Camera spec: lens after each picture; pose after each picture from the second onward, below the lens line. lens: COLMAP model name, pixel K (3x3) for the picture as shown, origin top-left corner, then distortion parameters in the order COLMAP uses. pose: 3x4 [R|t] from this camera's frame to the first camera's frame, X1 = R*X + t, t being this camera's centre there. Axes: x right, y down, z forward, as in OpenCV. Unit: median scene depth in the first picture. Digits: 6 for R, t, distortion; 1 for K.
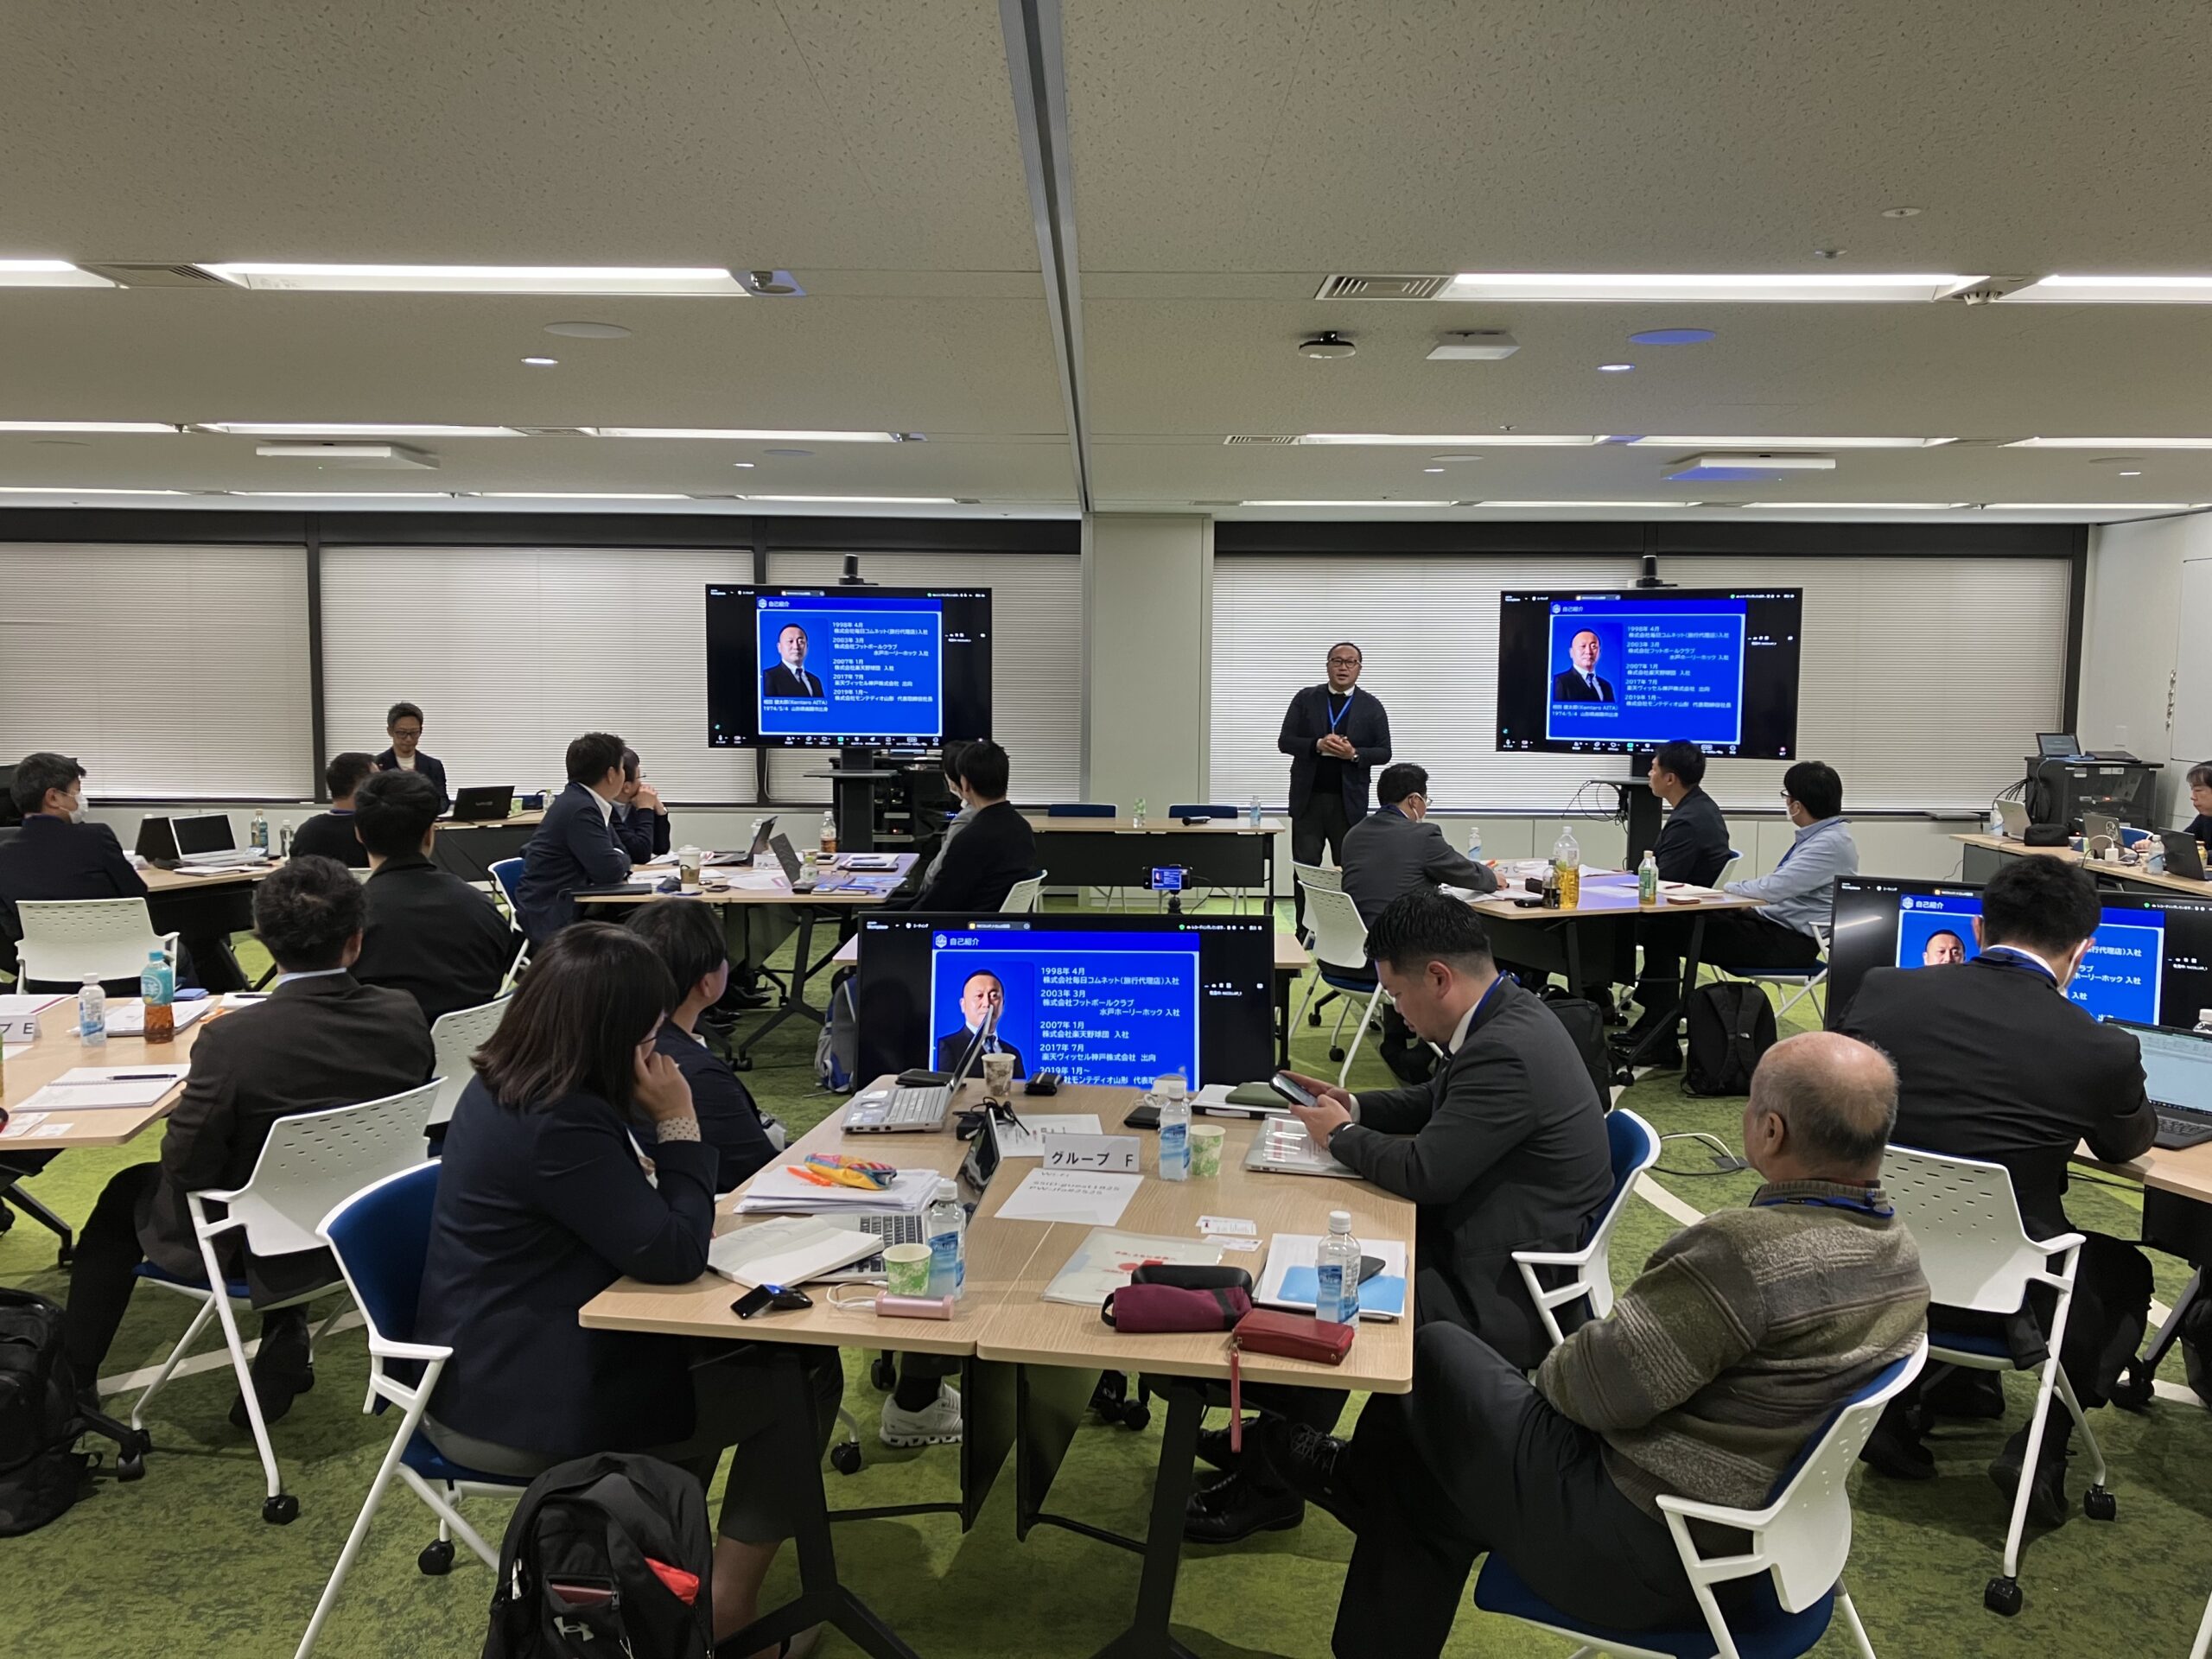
lens RADIAL K [[1790.5, 0, 1080.8], [0, 1790.5, 826.2], [0, 0, 1]] dist [0.046748, -0.061416]
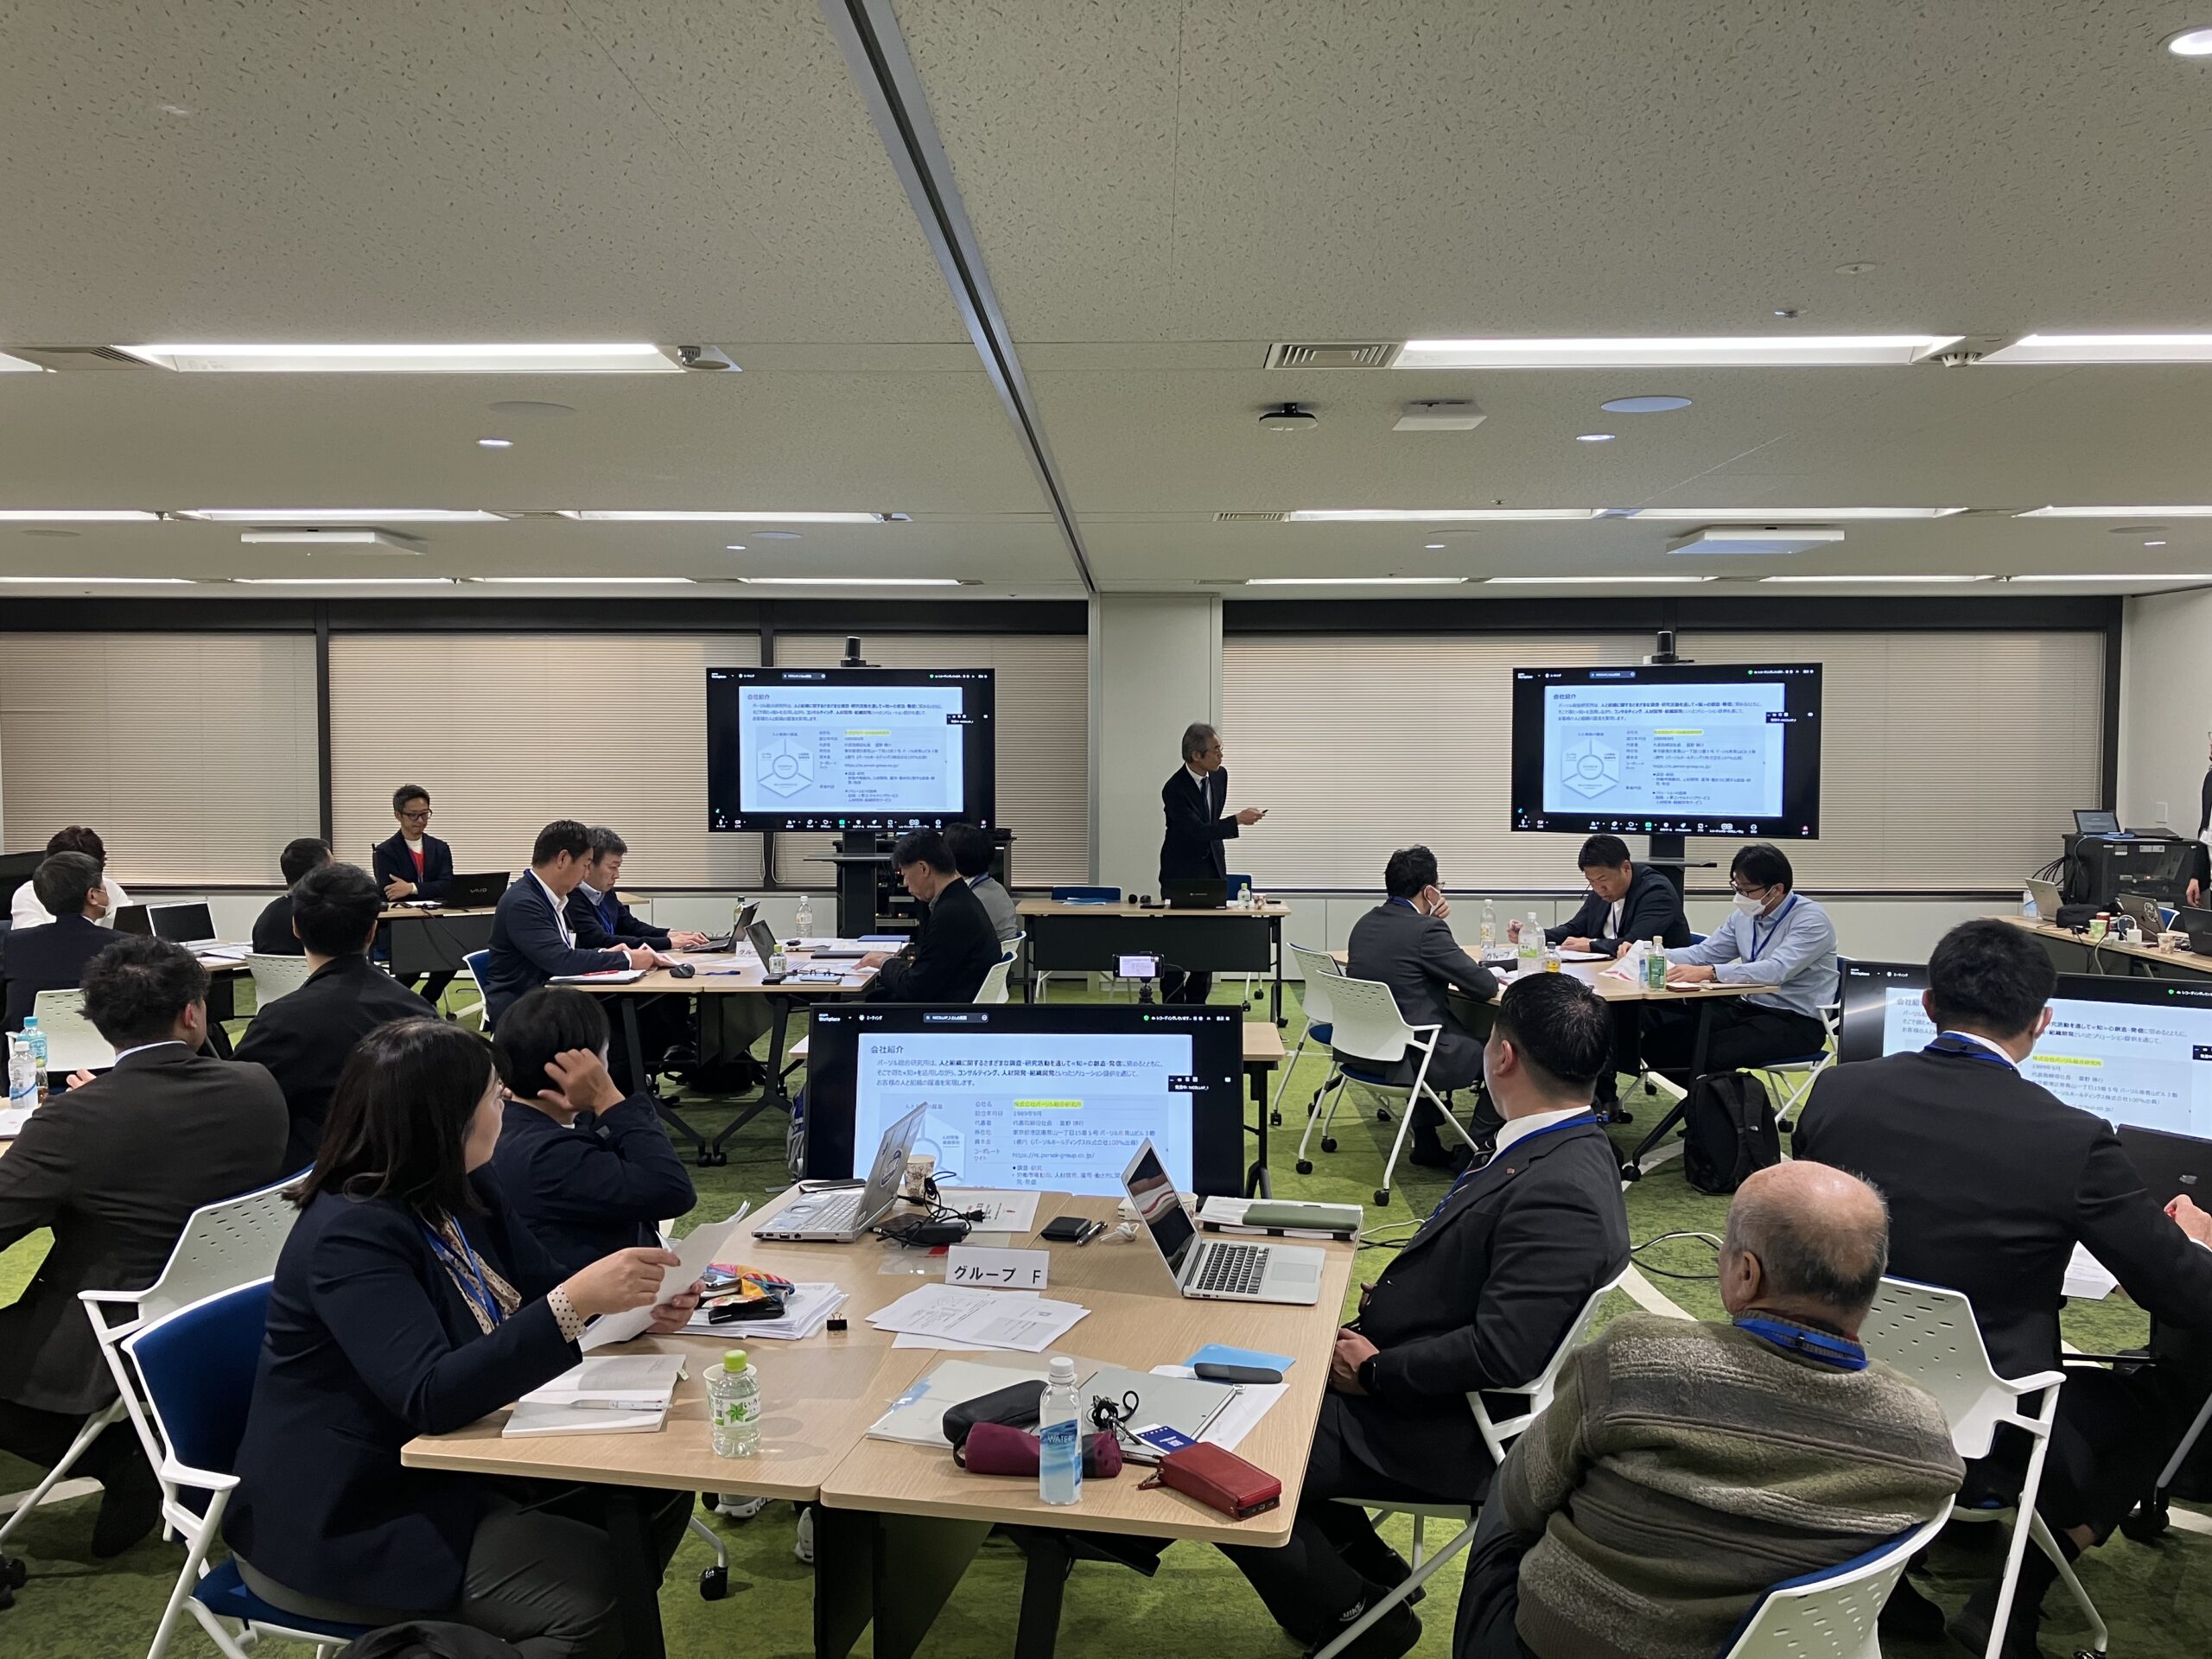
lens RADIAL K [[1792.9, 0, 1083.3], [0, 1792.9, 838.2], [0, 0, 1]] dist [0.044380, -0.061108]
pose [[0.999660, -0.005126, -0.025567, 0.043599], [0.004150, 0.999265, -0.038099, -0.003346], [0.025743, 0.037980, 0.998947, 0.031789]]
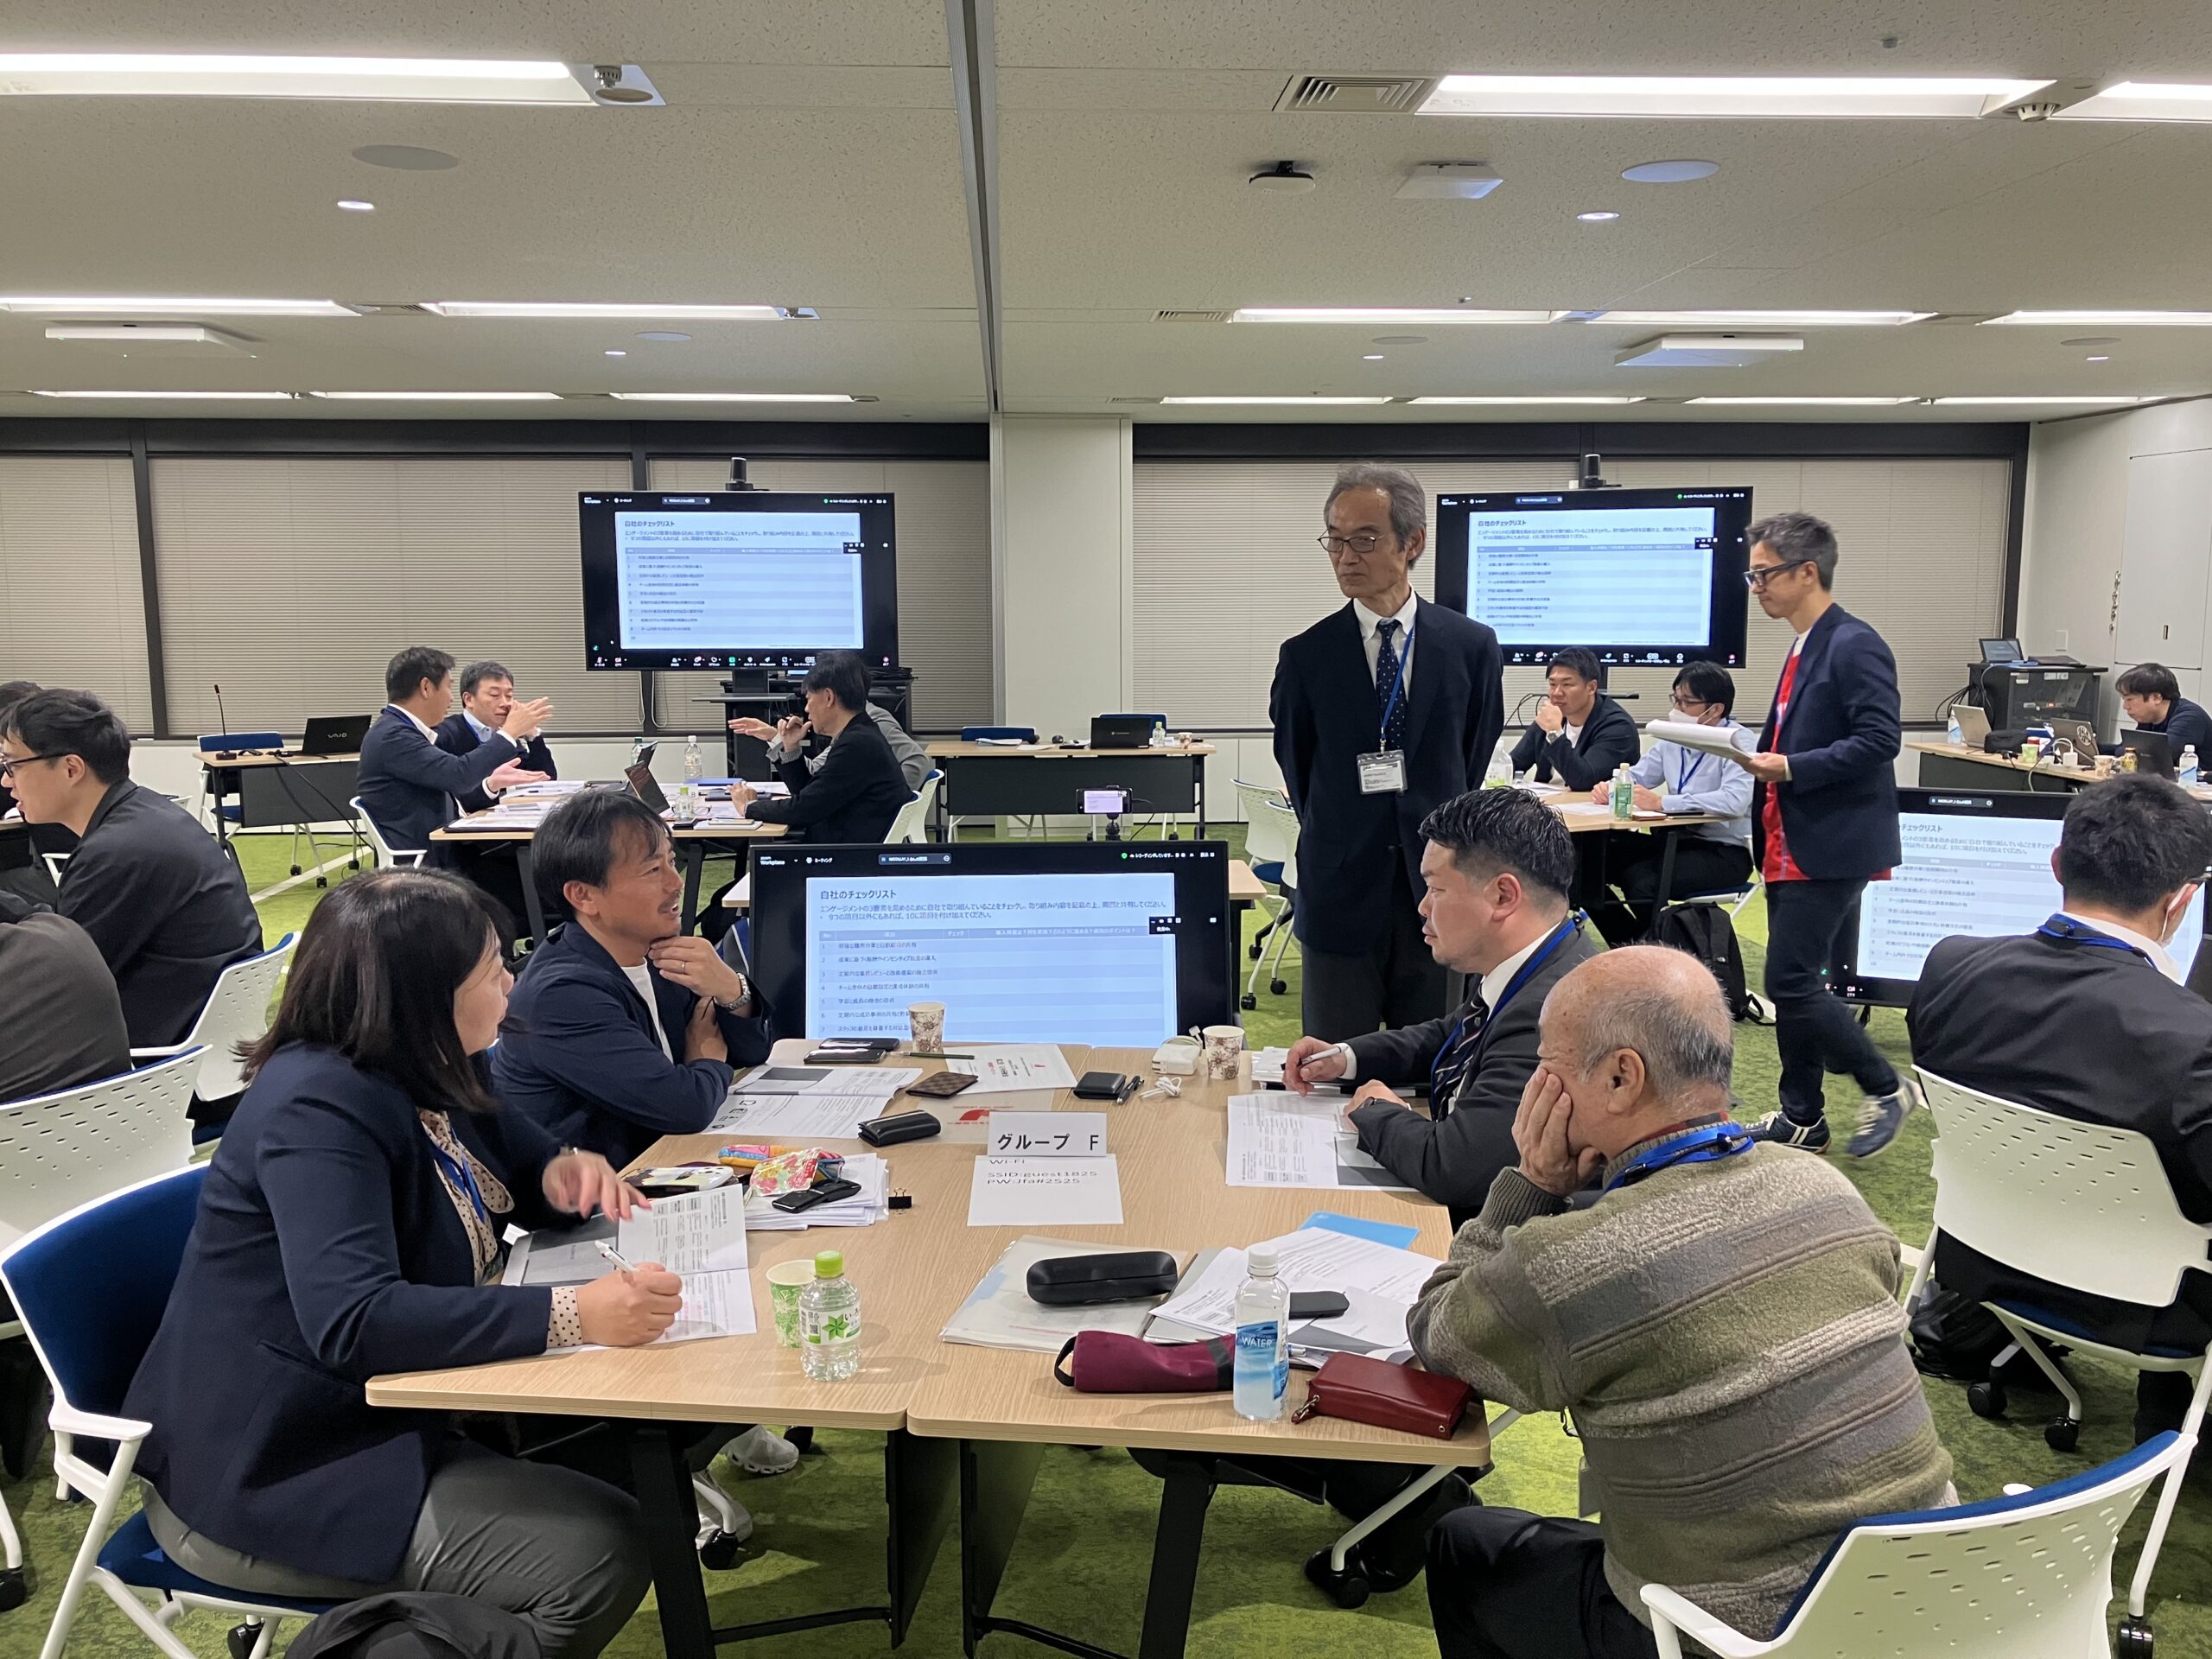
lens RADIAL K [[1802.0, 0, 1106.0], [0, 1802.0, 829.5], [0, 0, 1]] dist [0.040978, -0.057713]
pose [[0.997704, -0.019701, 0.064803, -0.008243], [0.017097, 0.999033, 0.040506, 0.006953], [-0.065538, -0.039305, 0.997076, 0.109593]]
